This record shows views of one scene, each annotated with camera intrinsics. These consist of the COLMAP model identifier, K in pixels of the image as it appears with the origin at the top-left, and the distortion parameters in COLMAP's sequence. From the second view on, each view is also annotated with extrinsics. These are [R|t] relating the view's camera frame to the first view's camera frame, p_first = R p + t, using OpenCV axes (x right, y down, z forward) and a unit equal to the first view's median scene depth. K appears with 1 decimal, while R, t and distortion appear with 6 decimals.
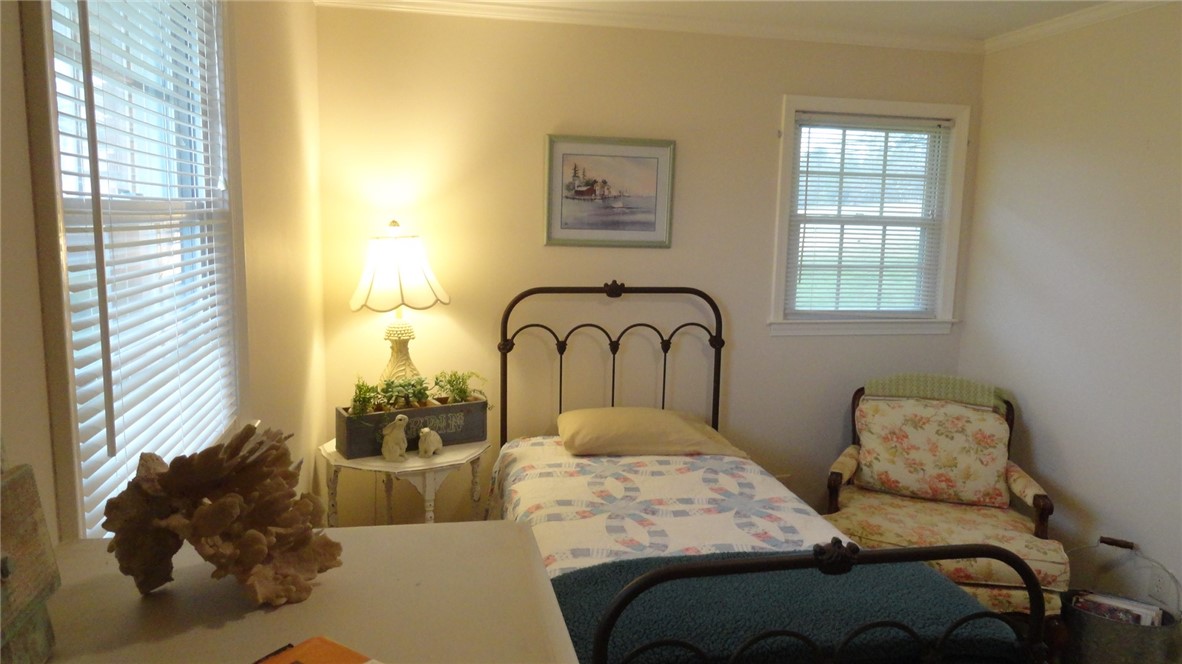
lens RADIAL K [[815.1, 0, 596.6], [0, 815.1, 331.7], [0, 0, 1]] dist [-0.002084, 0.010411]
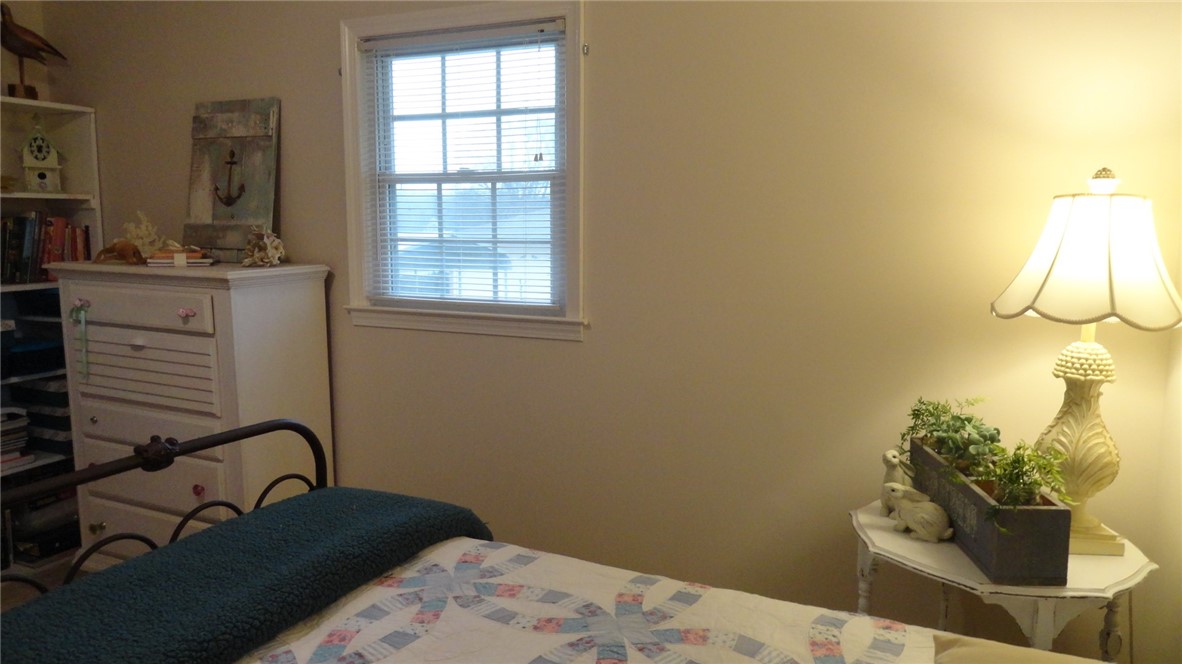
lens RADIAL K [[815.1, 0, 596.6], [0, 815.1, 331.7], [0, 0, 1]] dist [-0.002084, 0.010411]
pose [[-0.596694, 0.083006, -0.798164, 0.383785], [-0.132188, 0.970882, 0.199789, -0.085706], [0.791507, 0.224720, -0.568347, 0.976433]]
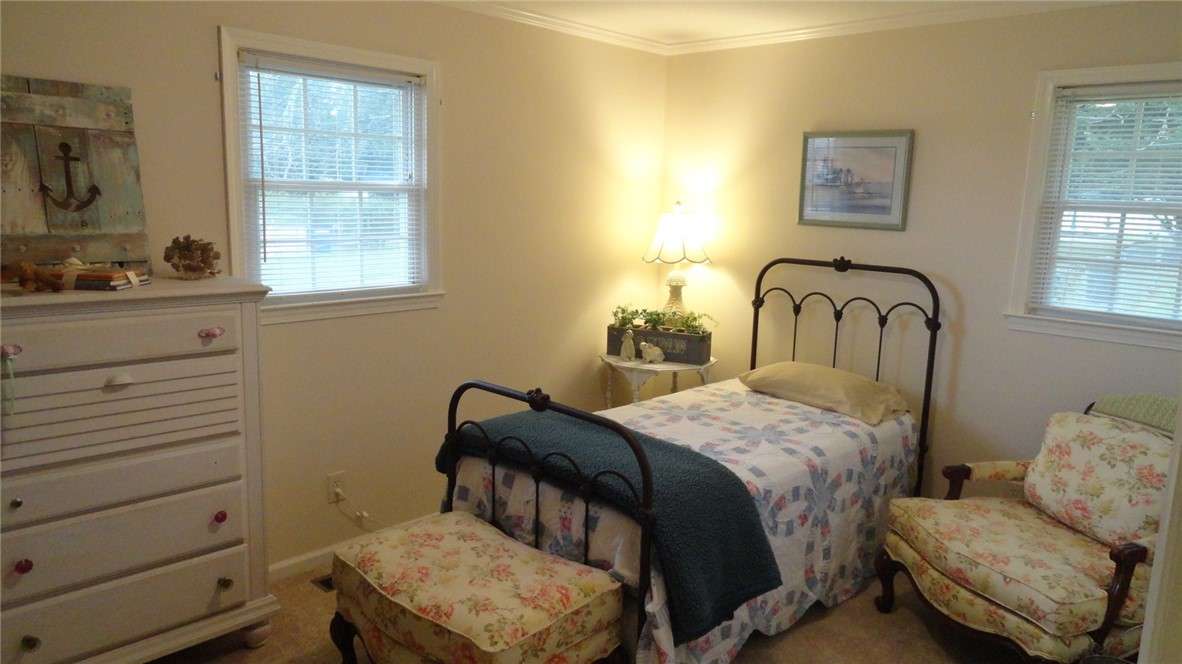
lens RADIAL K [[815.1, 0, 596.6], [0, 815.1, 331.7], [0, 0, 1]] dist [-0.002084, 0.010411]
pose [[0.561388, 0.135428, -0.816396, 0.791140], [-0.134131, 0.988365, 0.071722, 0.005046], [0.816611, 0.069240, 0.573021, 0.075824]]
